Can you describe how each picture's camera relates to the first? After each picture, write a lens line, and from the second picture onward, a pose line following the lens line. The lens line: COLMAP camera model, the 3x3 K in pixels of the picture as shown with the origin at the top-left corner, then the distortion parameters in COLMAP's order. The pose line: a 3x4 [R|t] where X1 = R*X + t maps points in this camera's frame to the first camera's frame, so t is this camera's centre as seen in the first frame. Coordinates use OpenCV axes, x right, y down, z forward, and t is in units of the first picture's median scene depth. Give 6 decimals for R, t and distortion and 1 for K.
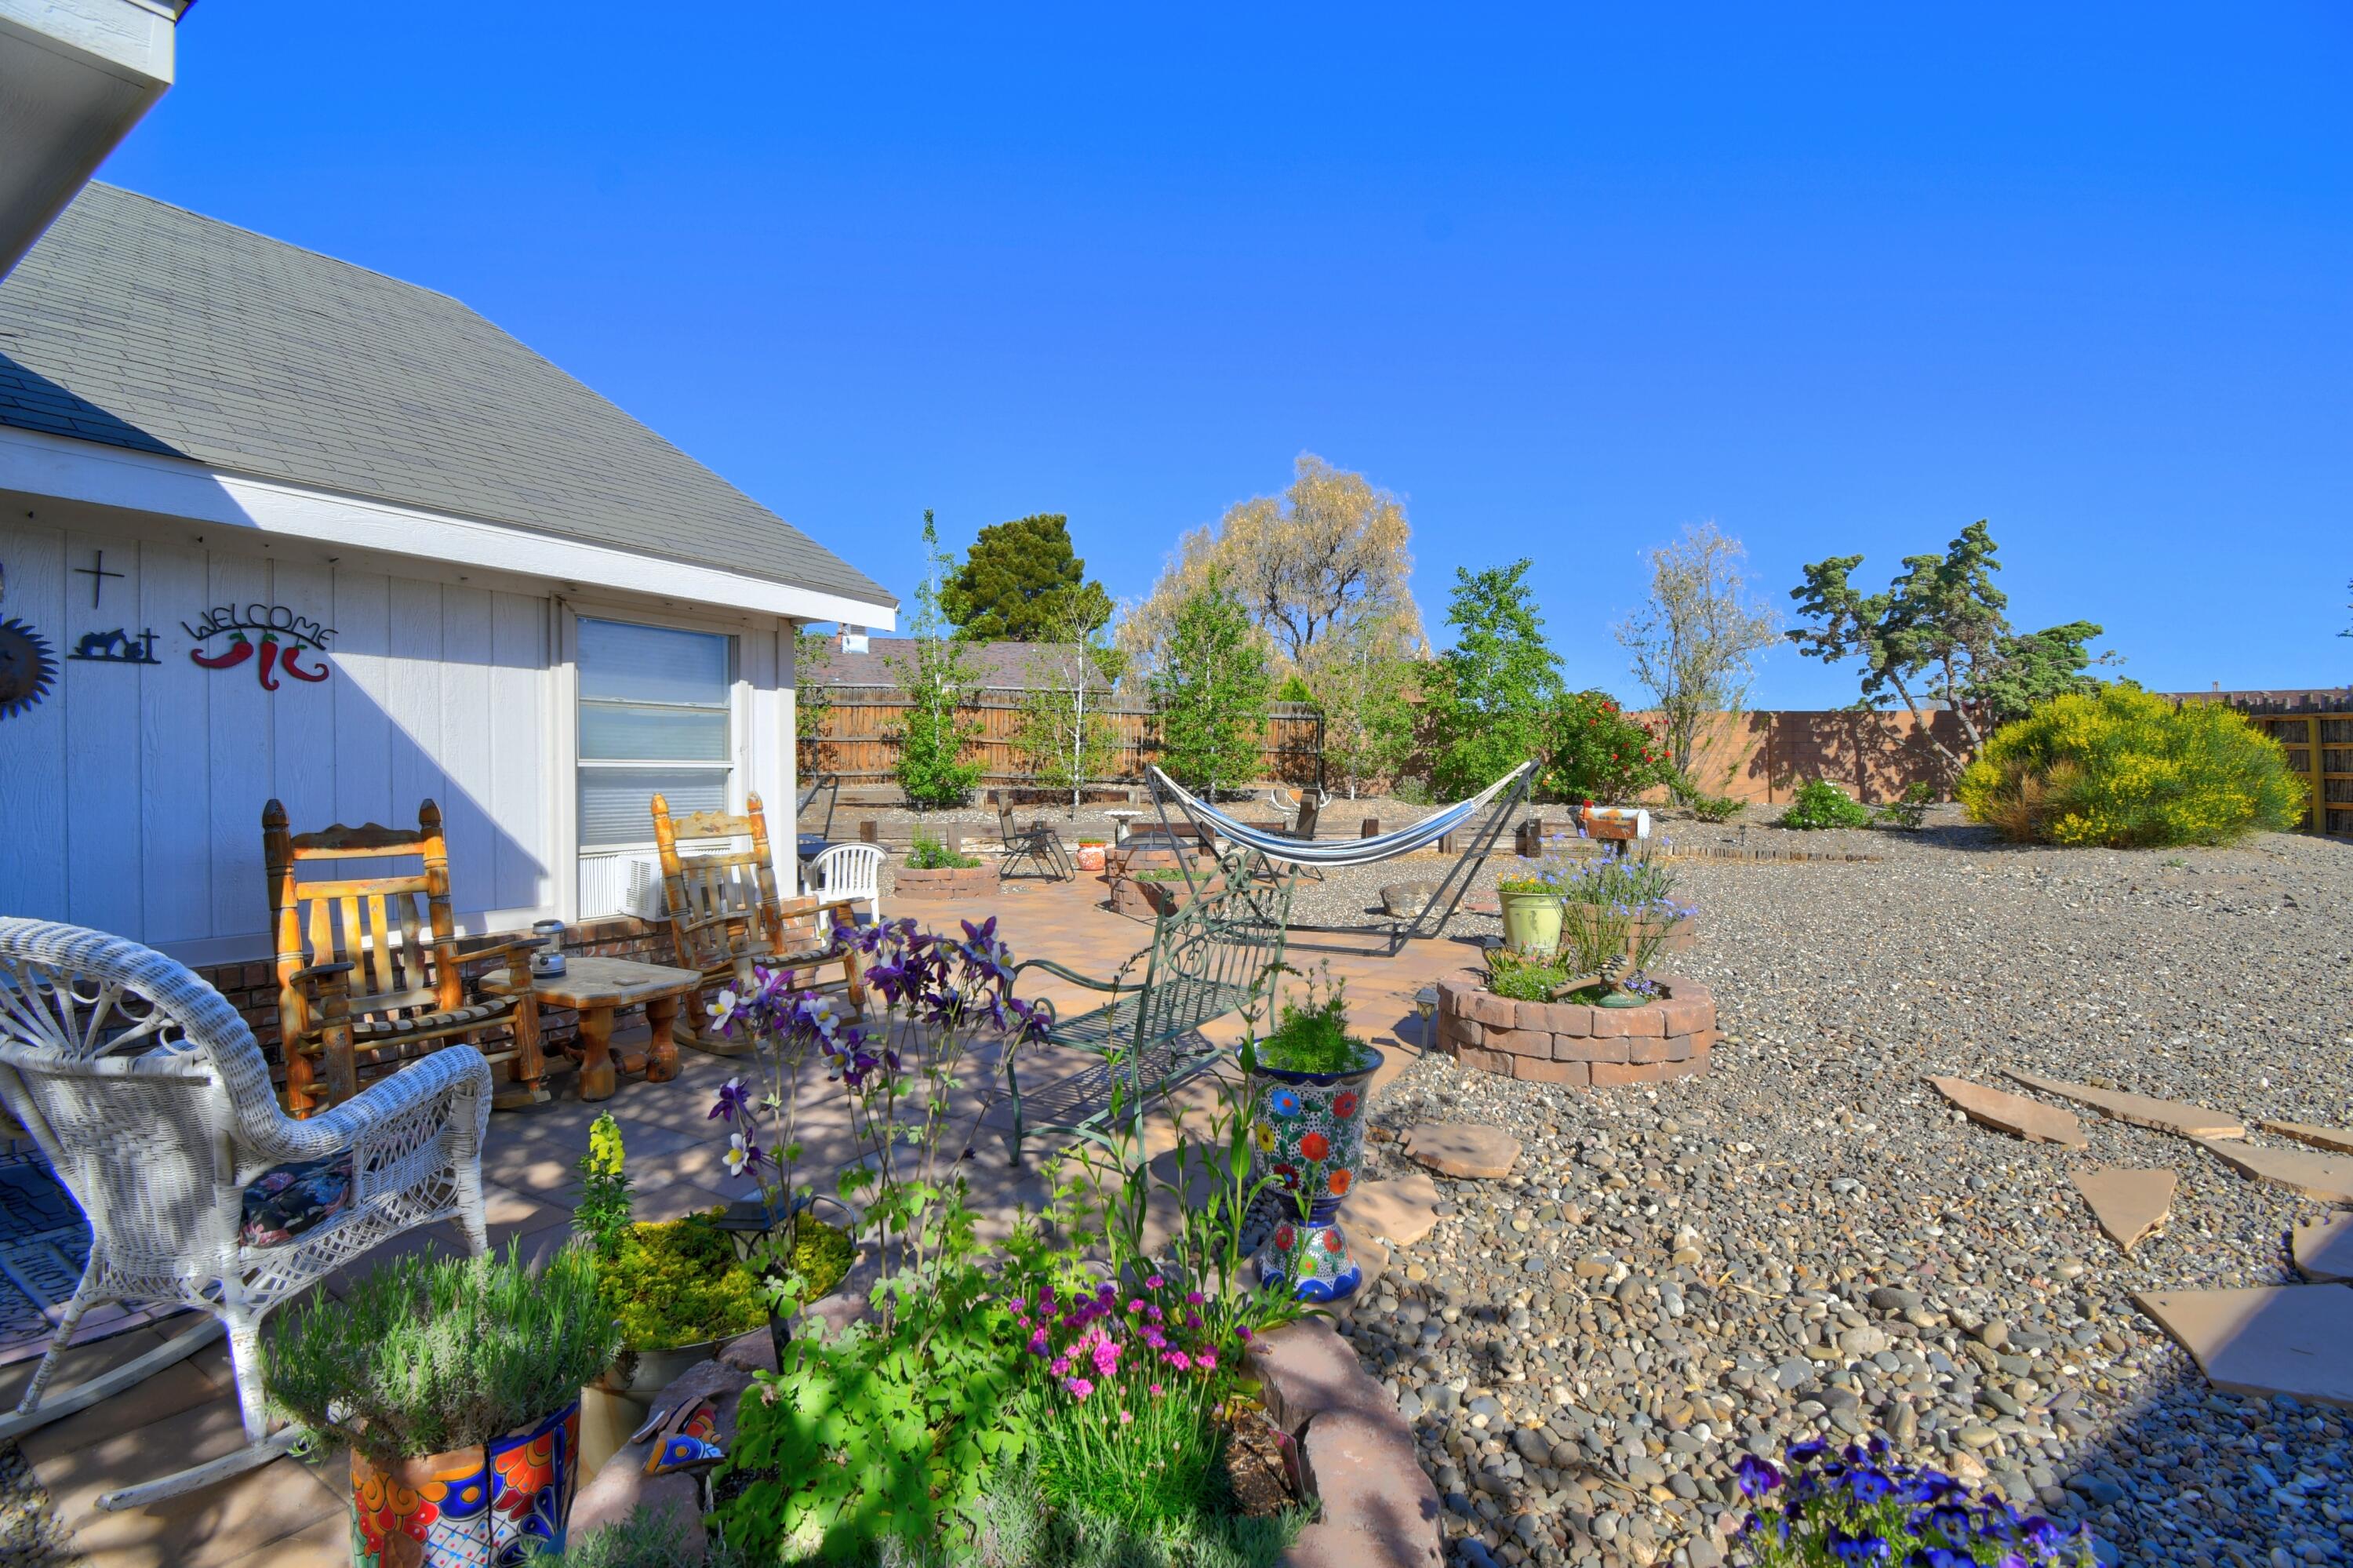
lens RADIAL K [[1036.7, 0, 1176.5], [0, 1036.7, 784.0], [0, 0, 1]] dist [0.010613, -0.020121]
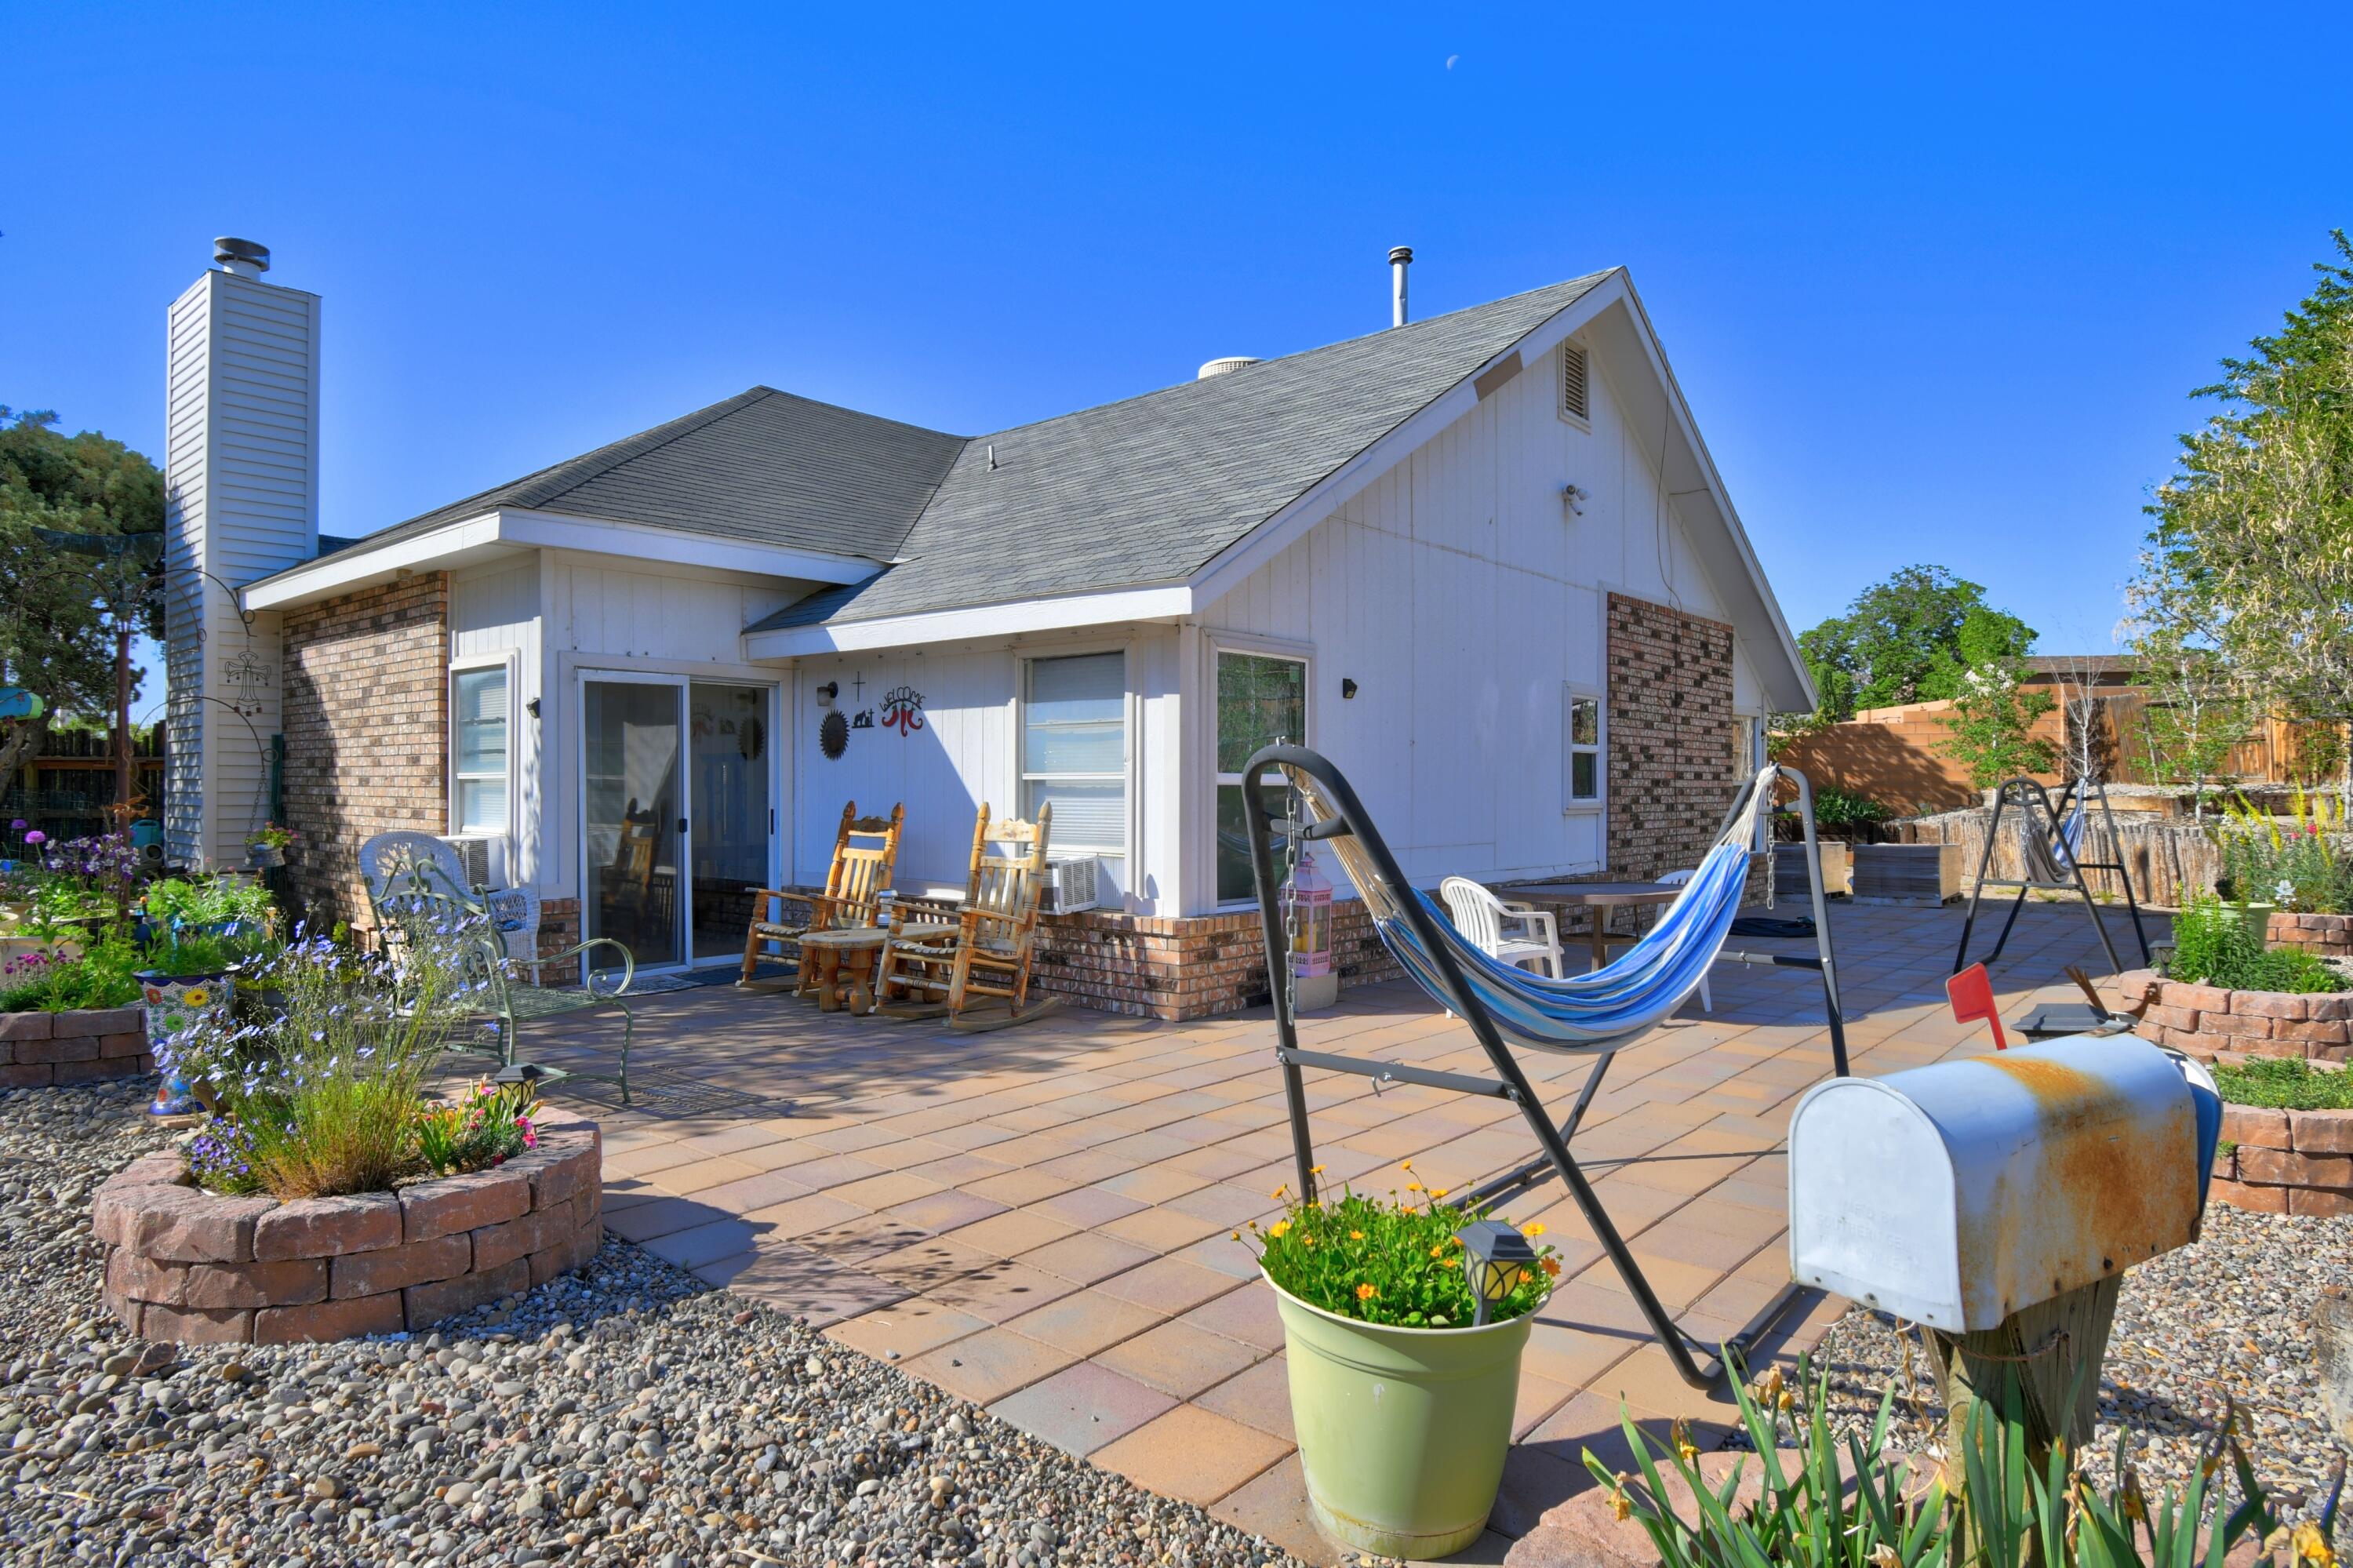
lens RADIAL K [[1329.6, 0, 1176.5], [0, 1329.6, 784.0], [0, 0, 1]] dist [-0.000202, -0.000058]
pose [[-0.089165, -0.000679, -0.996017, 1.196088], [0.000667, 1.000000, -0.000741, -0.011733], [0.996017, -0.000730, -0.089165, 1.577369]]
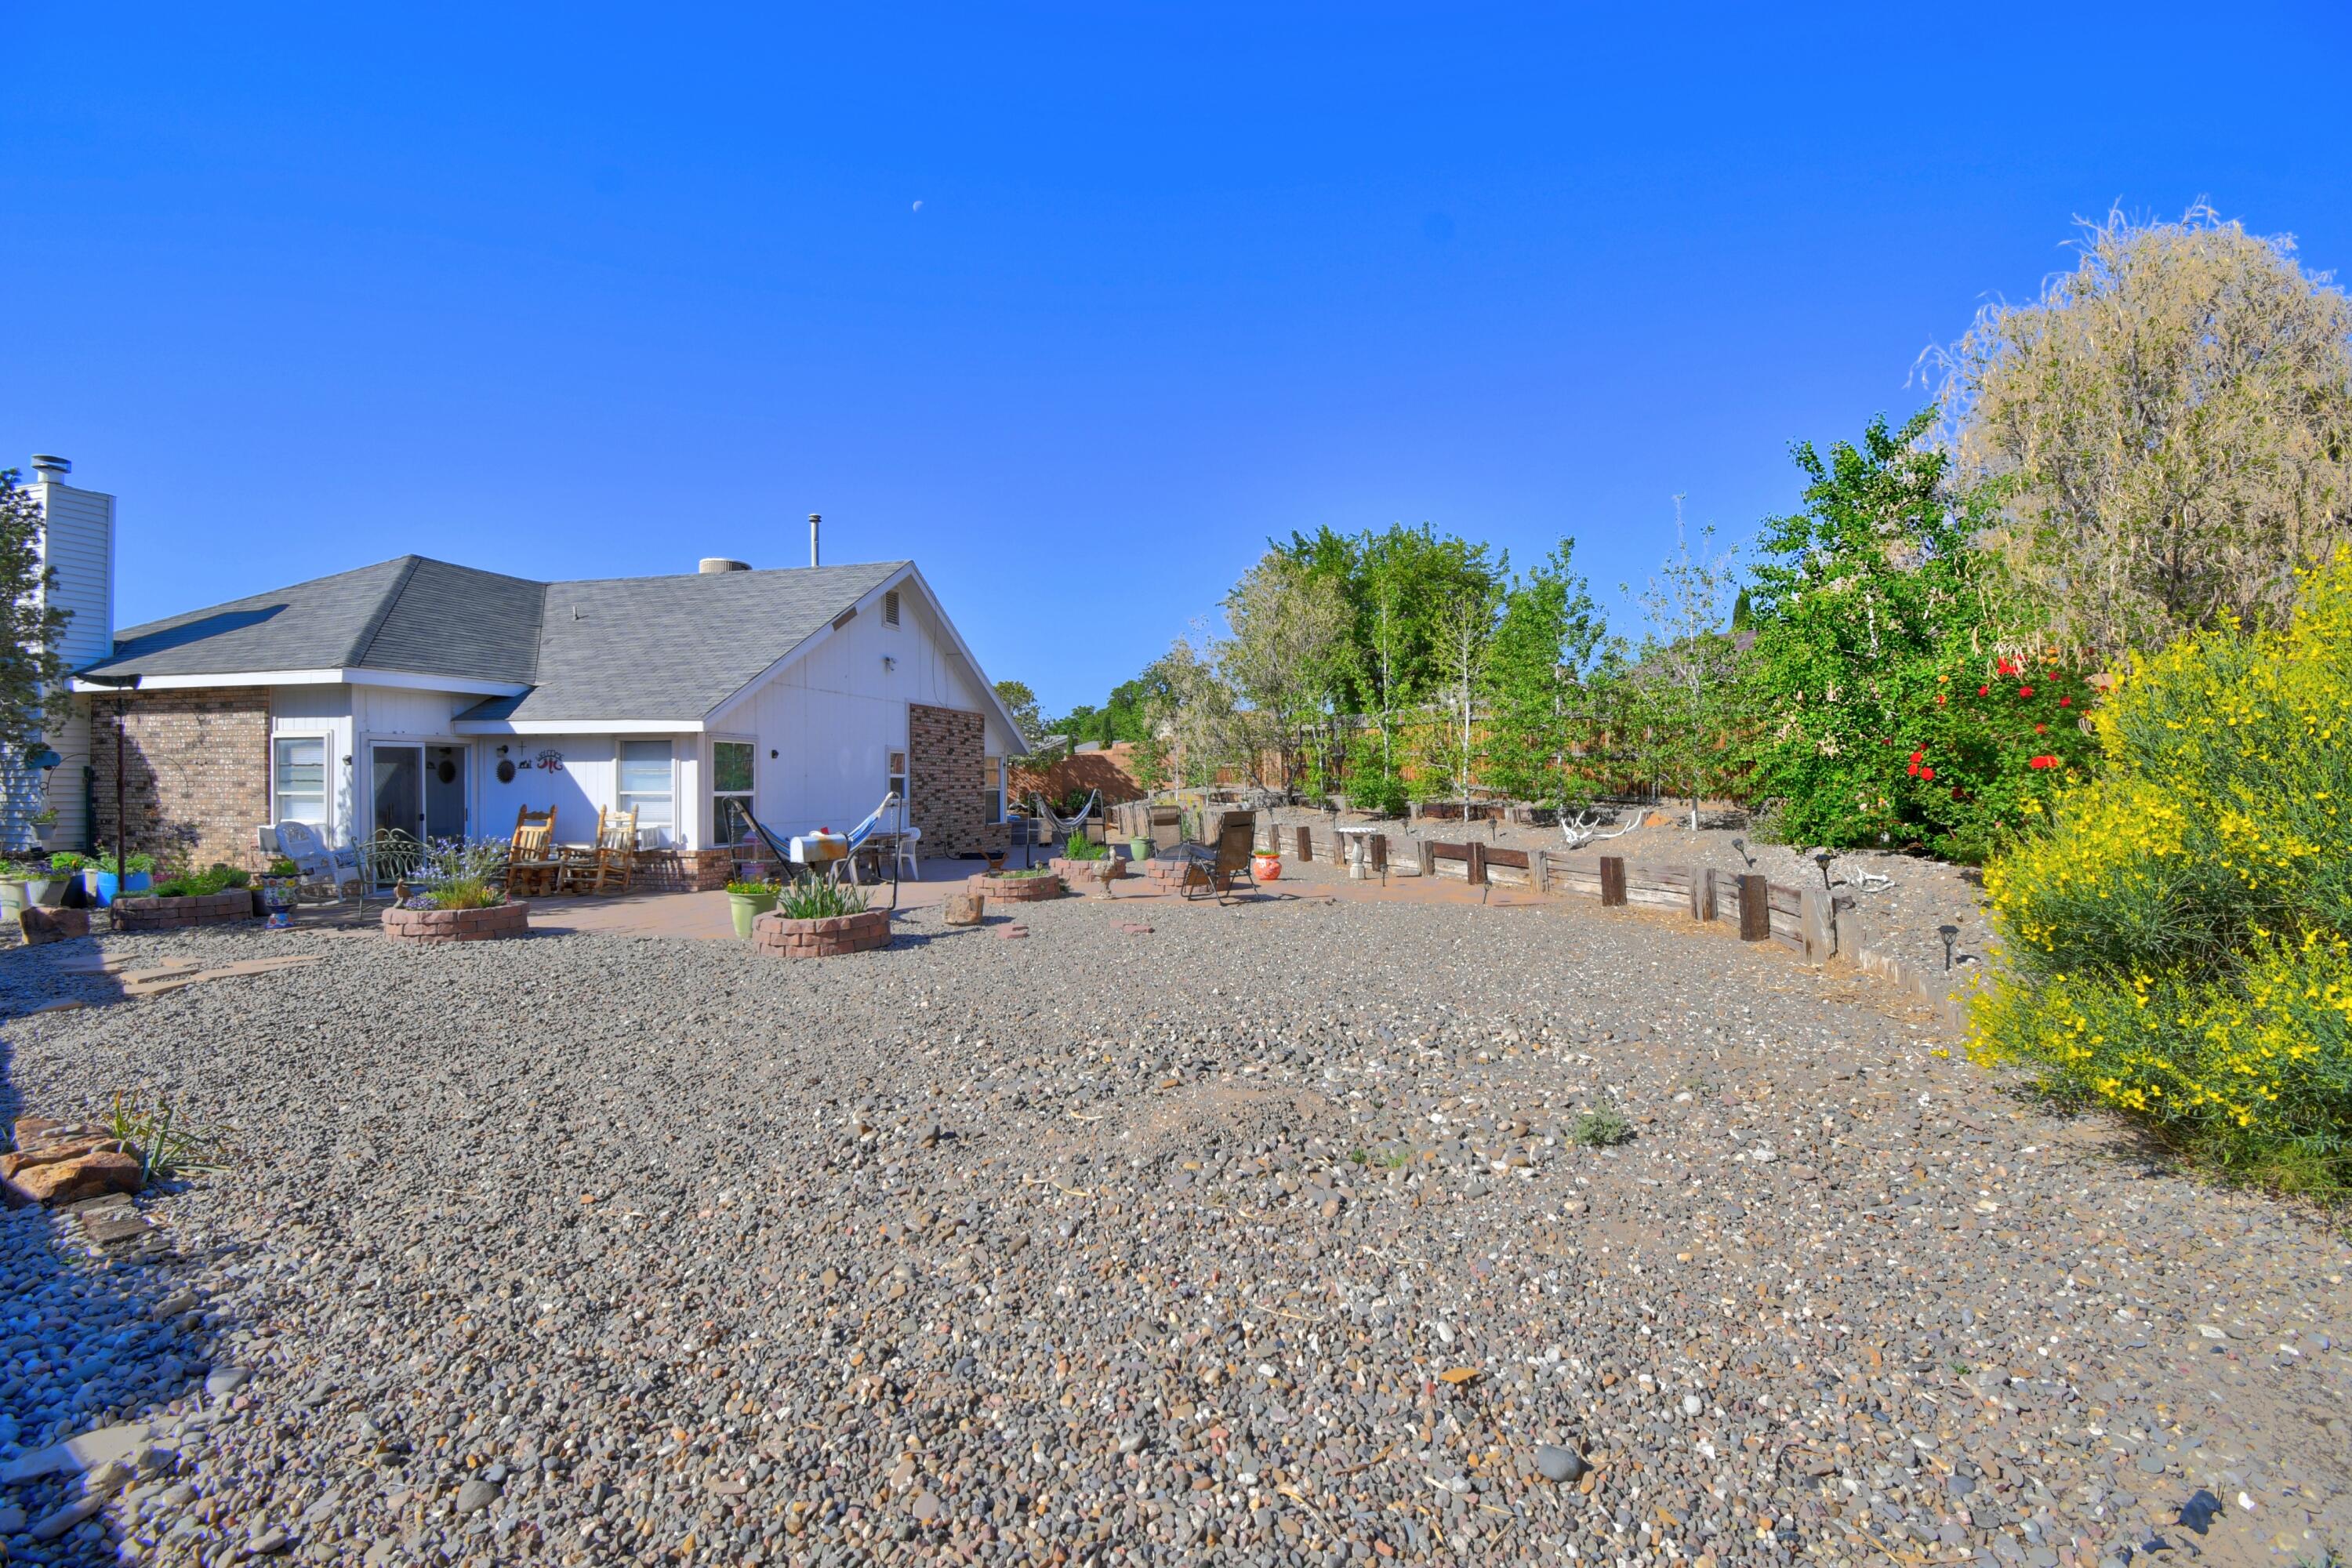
lens RADIAL K [[1036.2, 0, 1176.0], [0, 1036.2, 784.0], [0, 0, 1]] dist [0.010613, -0.020121]
pose [[0.358347, 0.001206, -0.933588, 3.107140], [0.002173, 0.999995, 0.002126, -0.056041], [0.933586, -0.002790, 0.358342, 1.667079]]
